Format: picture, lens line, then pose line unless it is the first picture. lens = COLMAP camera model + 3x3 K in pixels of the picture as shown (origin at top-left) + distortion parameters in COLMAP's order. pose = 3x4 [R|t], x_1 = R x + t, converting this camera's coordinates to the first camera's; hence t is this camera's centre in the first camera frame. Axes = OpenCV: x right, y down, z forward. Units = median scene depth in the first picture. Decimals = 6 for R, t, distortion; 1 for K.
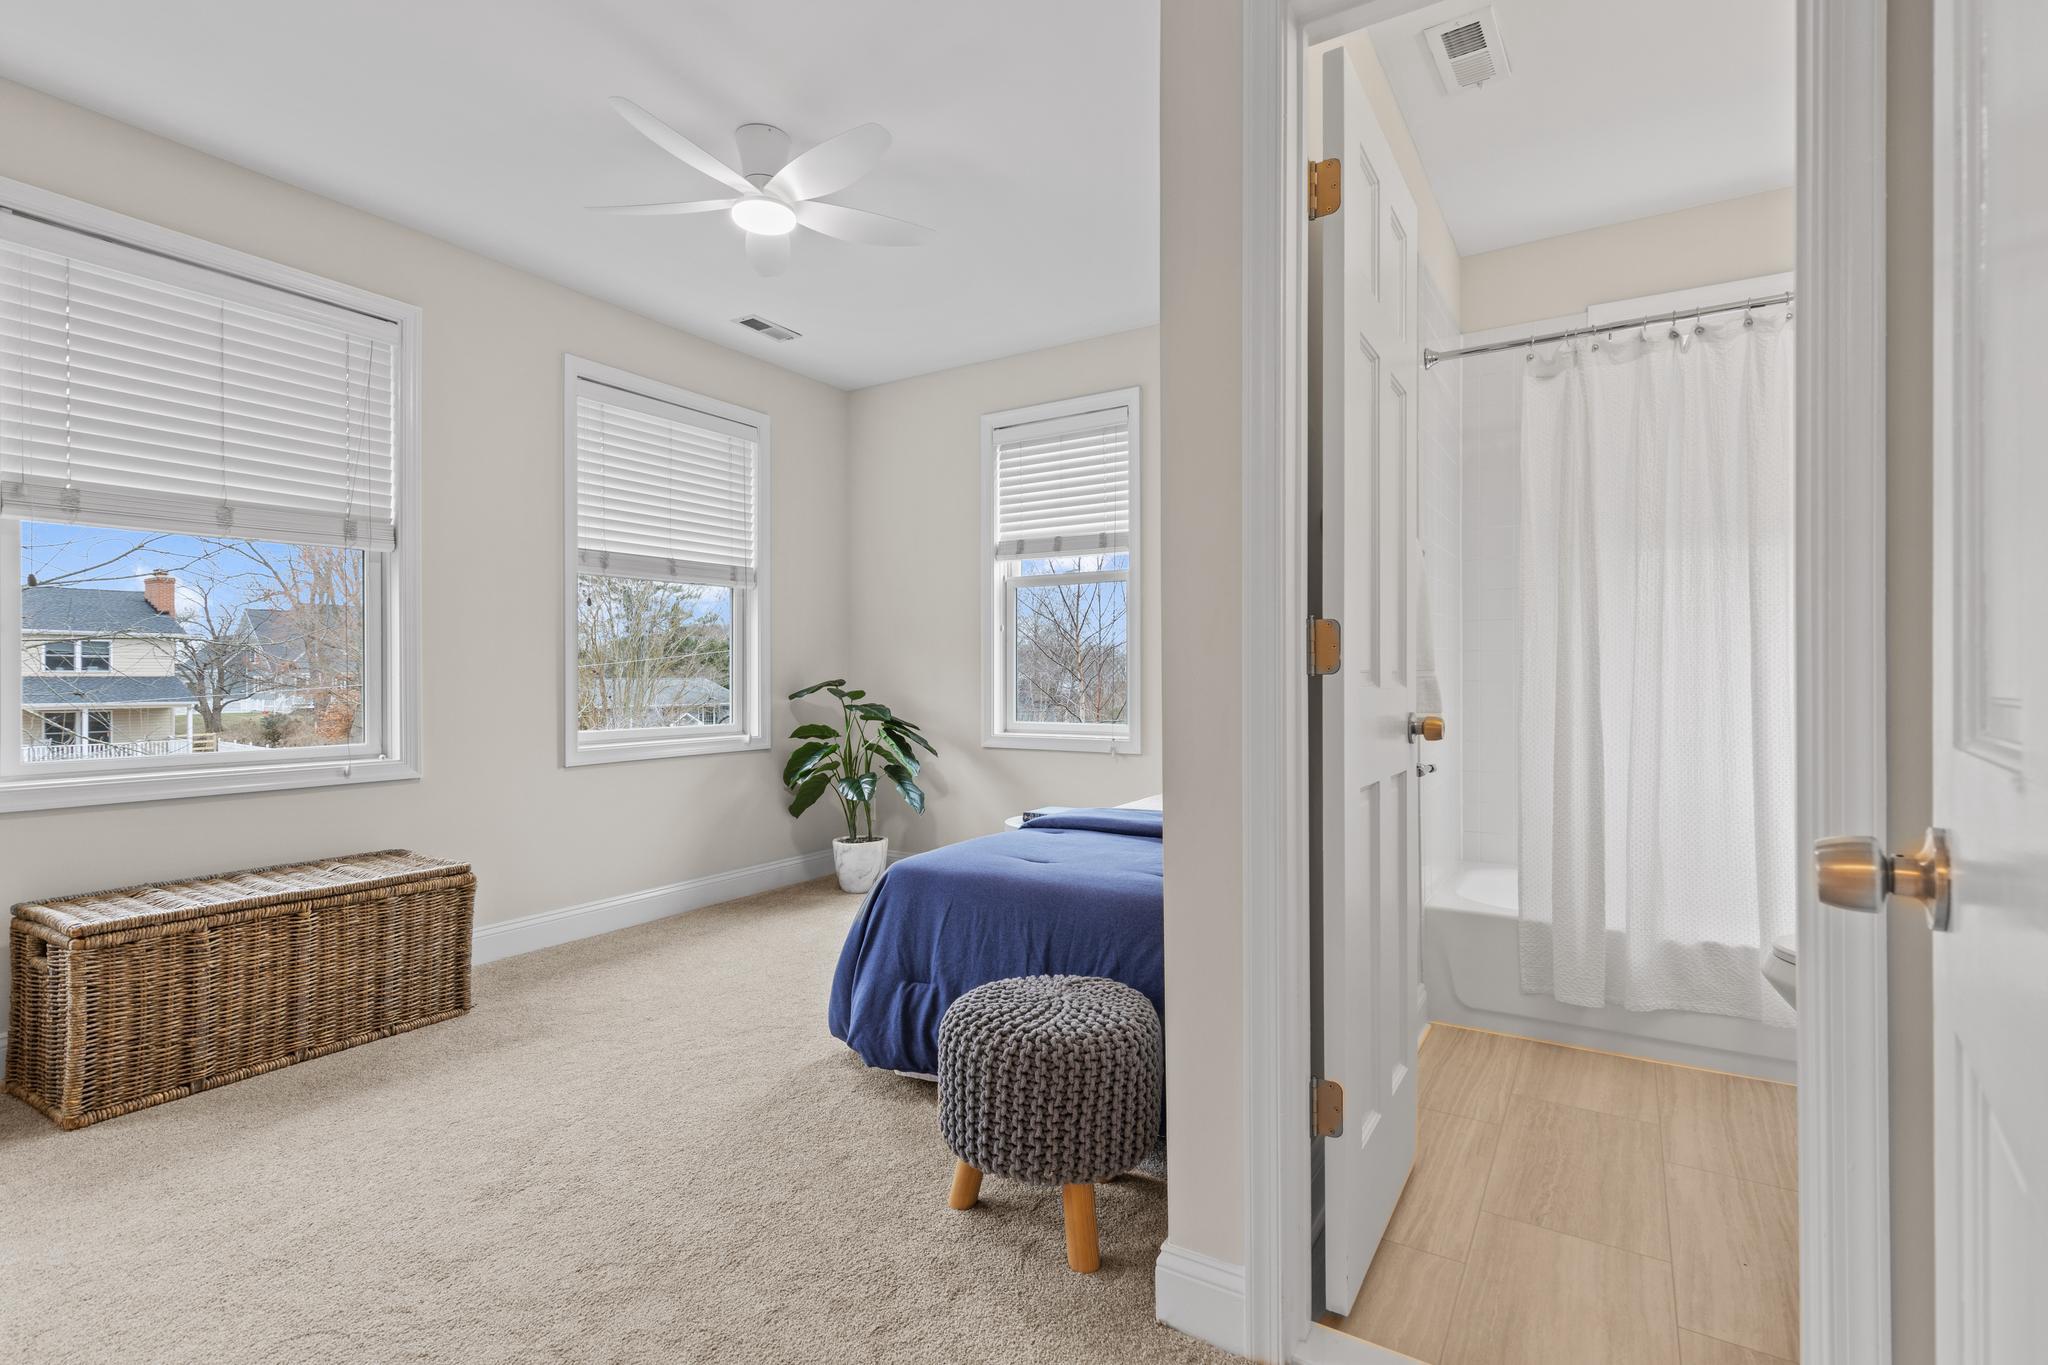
lens RADIAL K [[932.6, 0, 1029.9], [0, 932.6, 679.6], [0, 0, 1]] dist [0.004252, 0.001158]
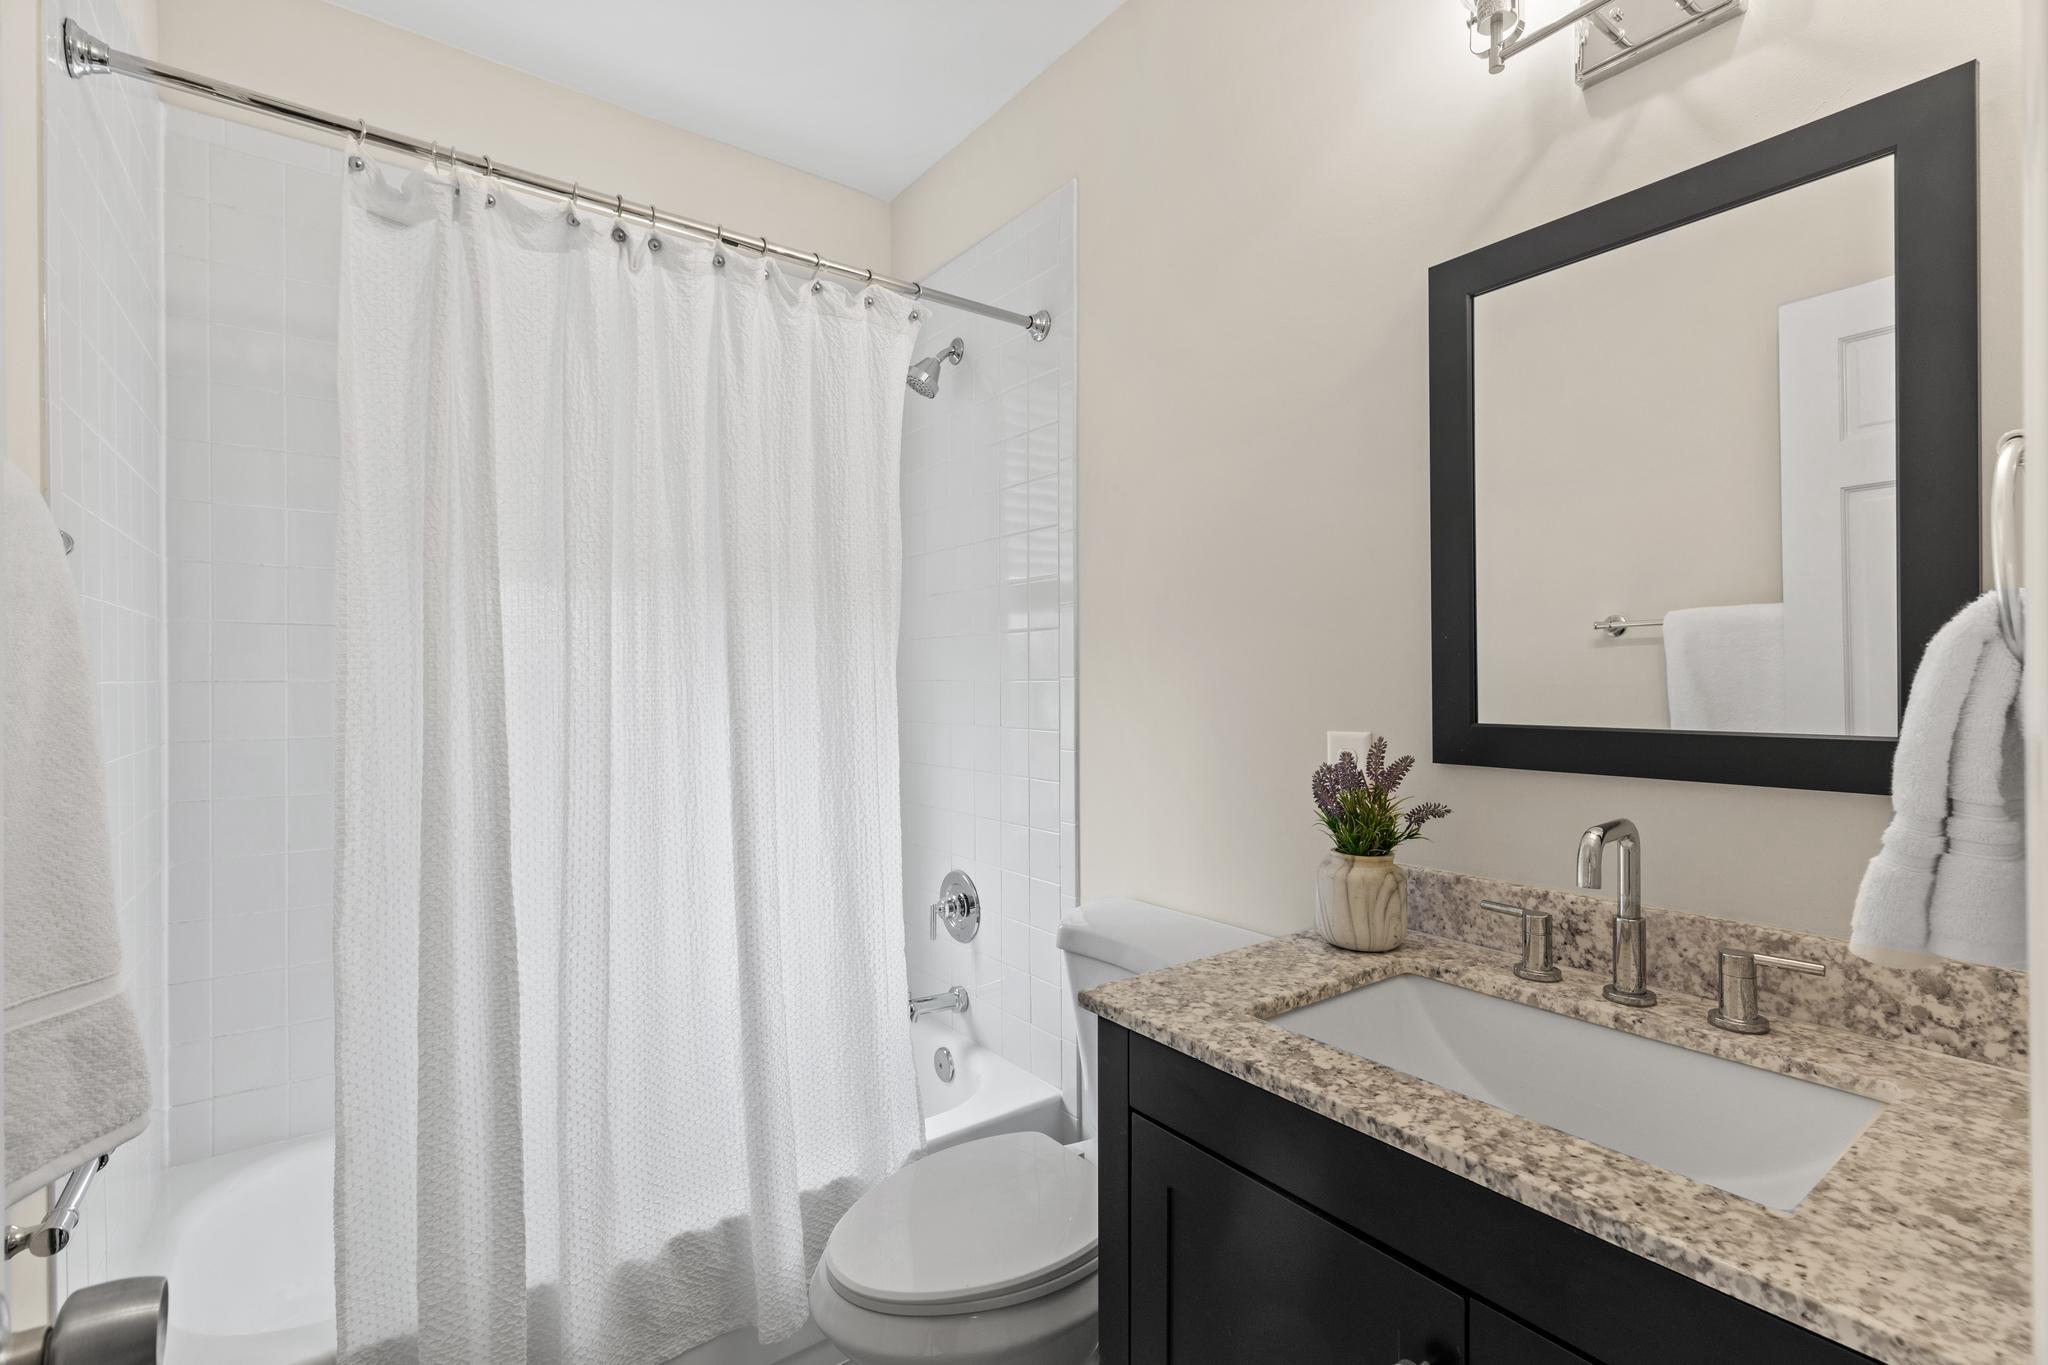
lens RADIAL K [[932.6, 0, 1030.7], [0, 932.6, 681.5], [0, 0, 1]] dist [0.004252, 0.001158]
pose [[0.363012, 0.000104, 0.931784, 0.219697], [0.004339, 0.999989, -0.001802, -0.078359], [-0.931774, 0.004697, 0.363008, 0.520750]]
